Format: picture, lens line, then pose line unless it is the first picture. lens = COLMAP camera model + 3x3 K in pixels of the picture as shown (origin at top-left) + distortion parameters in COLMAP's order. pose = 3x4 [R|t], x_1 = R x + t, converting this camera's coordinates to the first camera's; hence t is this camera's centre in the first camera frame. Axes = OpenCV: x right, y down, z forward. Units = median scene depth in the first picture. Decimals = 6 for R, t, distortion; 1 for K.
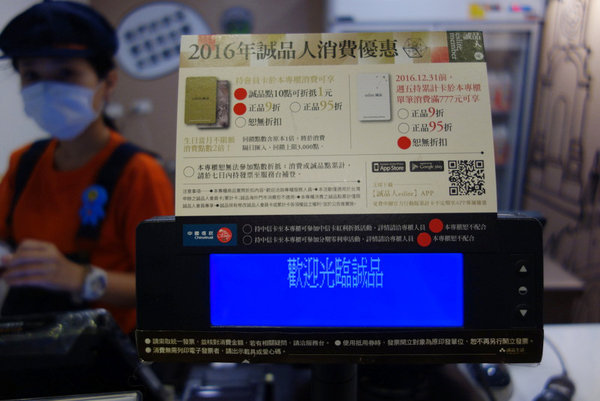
lens RADIAL K [[472.1, 0, 300.0], [0, 472.1, 200.5], [0, 0, 1]] dist [0.003066, -0.000180]
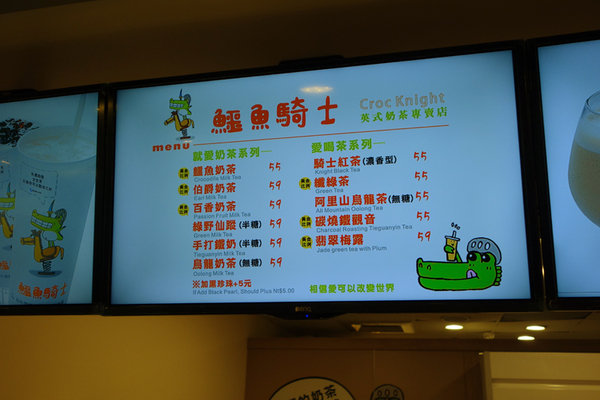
lens RADIAL K [[587.0, 0, 300.0], [0, 587.0, 200.0], [0, 0, 1]] dist [0.014148, 0.008208]
pose [[0.966836, -0.047177, -0.251002, 0.162727], [-0.105754, 0.820626, -0.561595, -0.252575], [0.232473, 0.569514, 0.788422, -2.708830]]
